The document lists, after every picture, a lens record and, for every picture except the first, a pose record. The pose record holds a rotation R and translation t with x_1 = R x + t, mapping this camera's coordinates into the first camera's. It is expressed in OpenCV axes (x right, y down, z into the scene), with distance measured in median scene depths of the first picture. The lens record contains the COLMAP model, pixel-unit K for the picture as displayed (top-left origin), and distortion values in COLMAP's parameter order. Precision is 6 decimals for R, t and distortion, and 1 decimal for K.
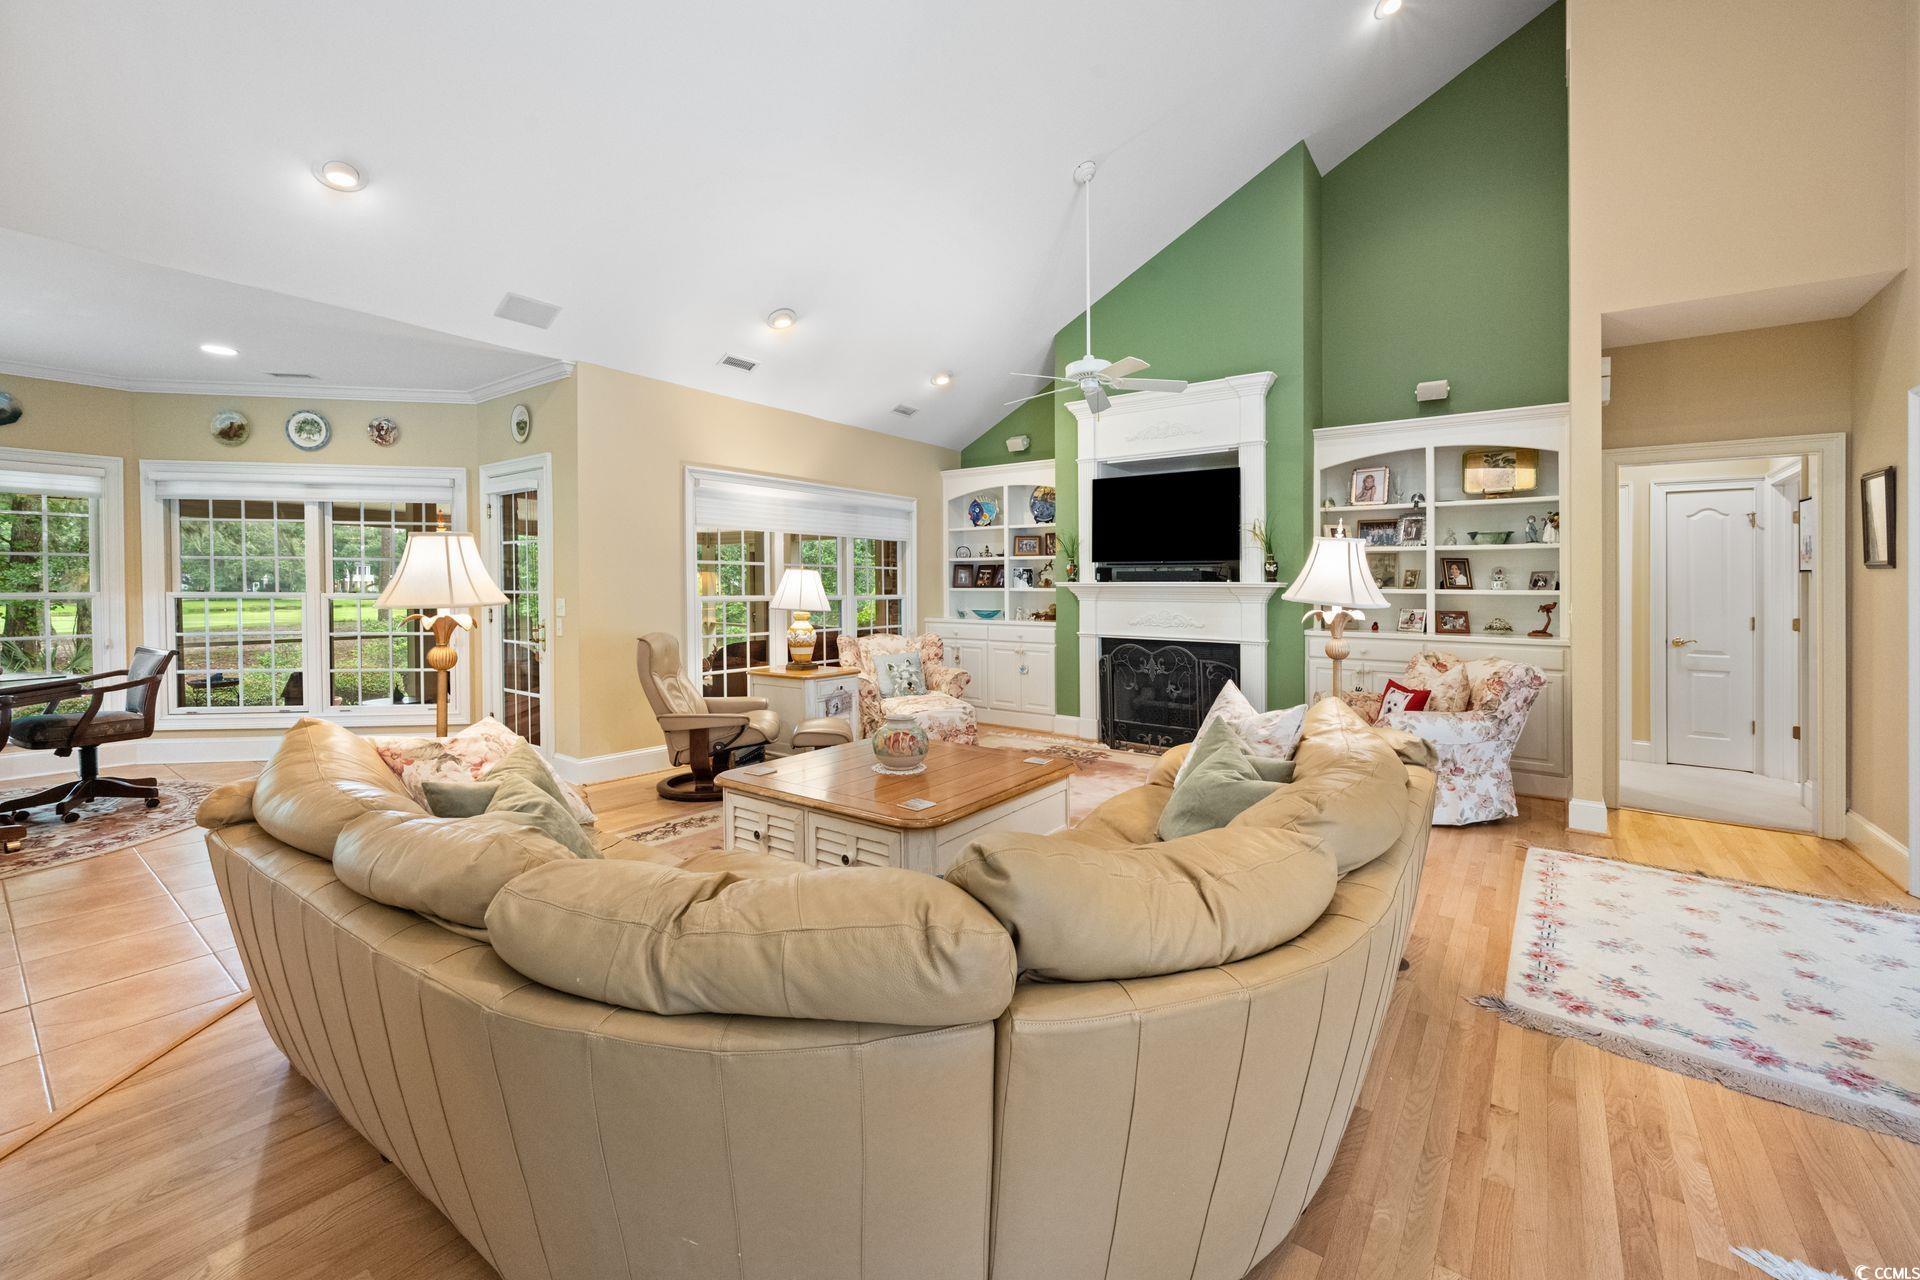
lens RADIAL K [[776.6, 0, 953.3], [0, 776.6, 593.6], [0, 0, 1]] dist [-0.003013, 0.000220]
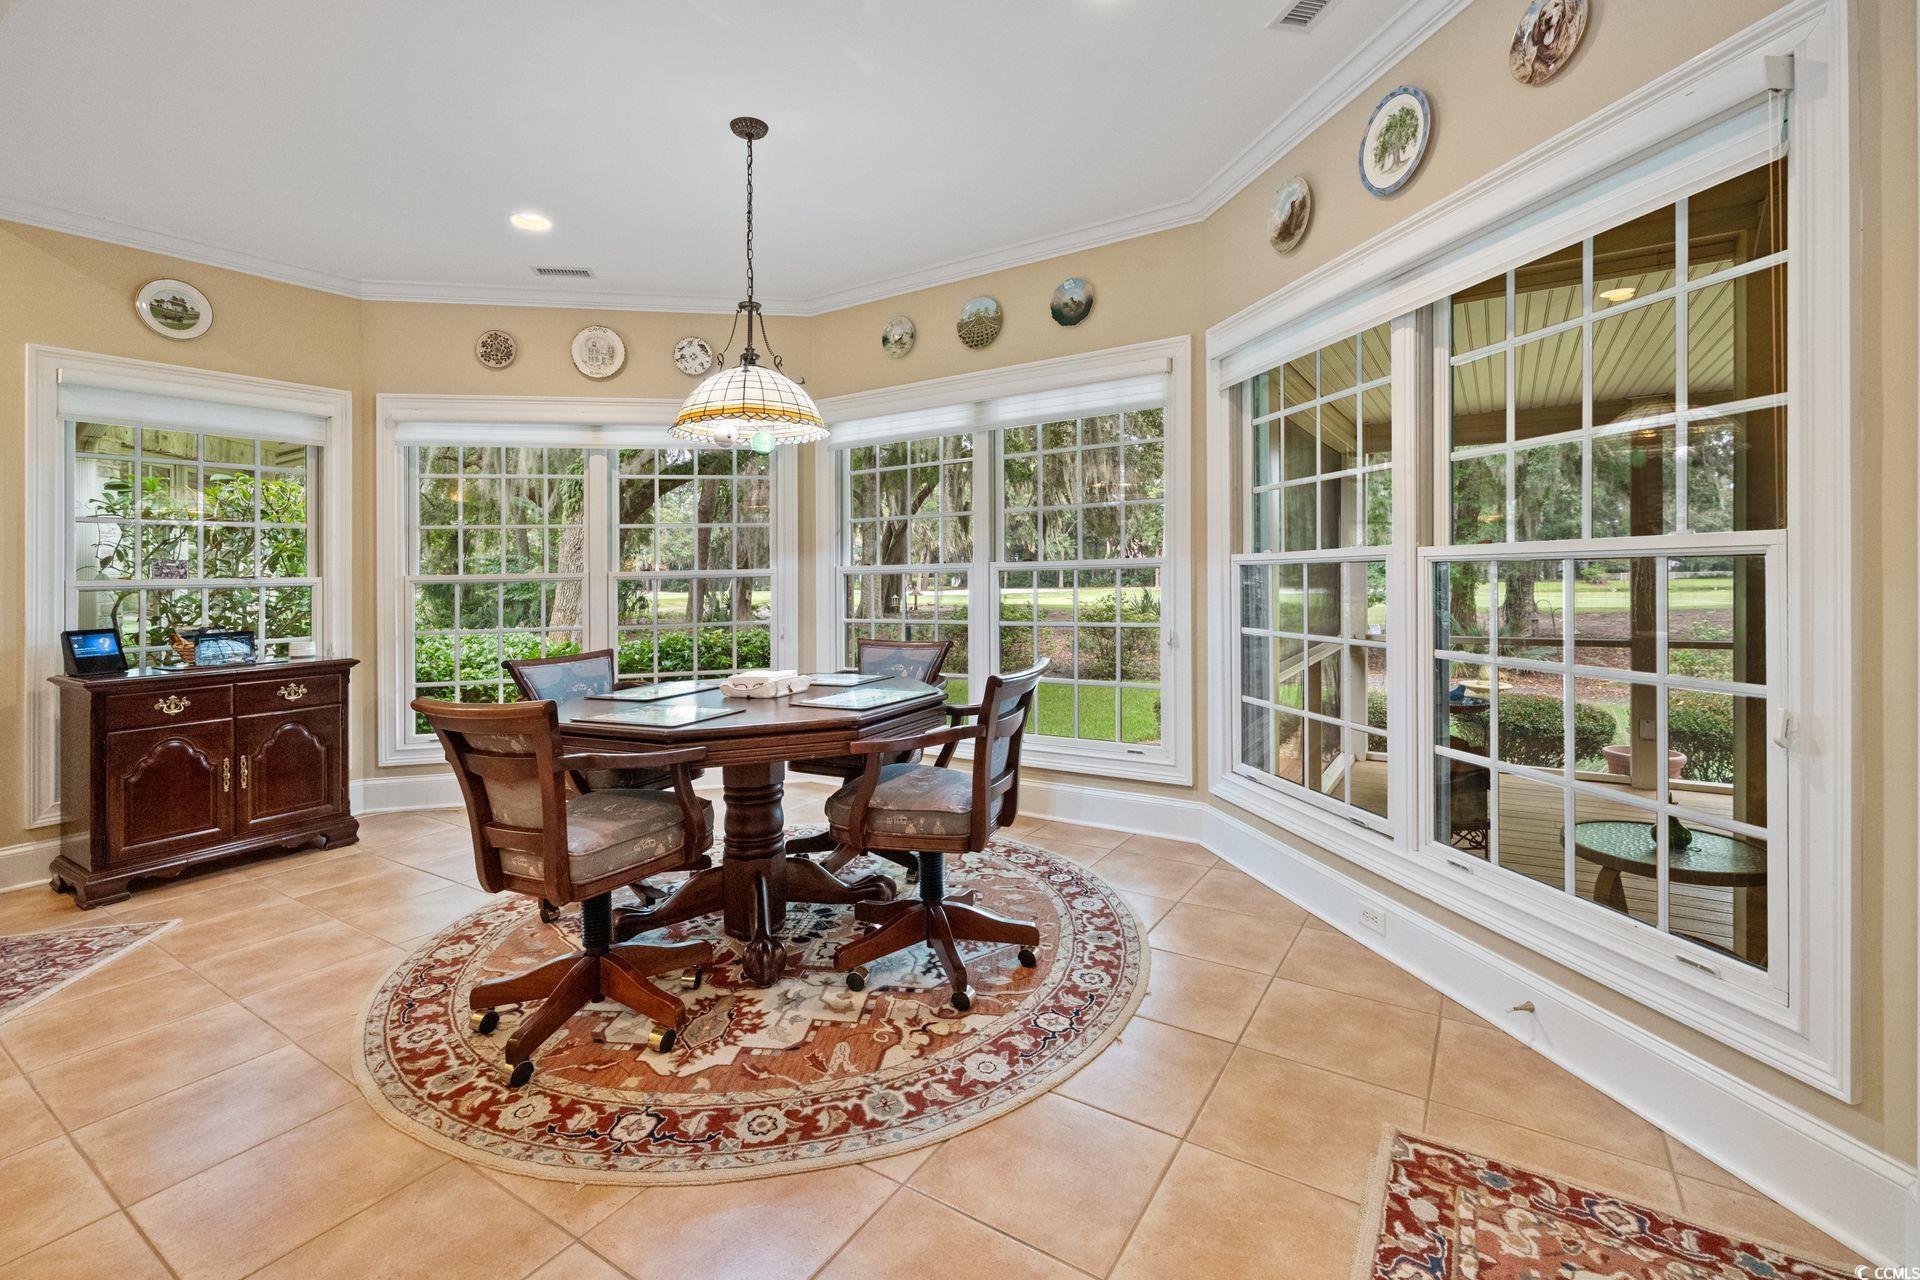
lens RADIAL K [[846.2, 0, 955.6], [0, 846.2, 565.3], [0, 0, 1]] dist [0.000897, 0.000007]
pose [[0.071423, -0.015964, -0.997318, -0.413756], [0.009784, 0.999835, -0.015303, 0.012739], [0.997398, -0.008665, 0.071568, 0.737951]]
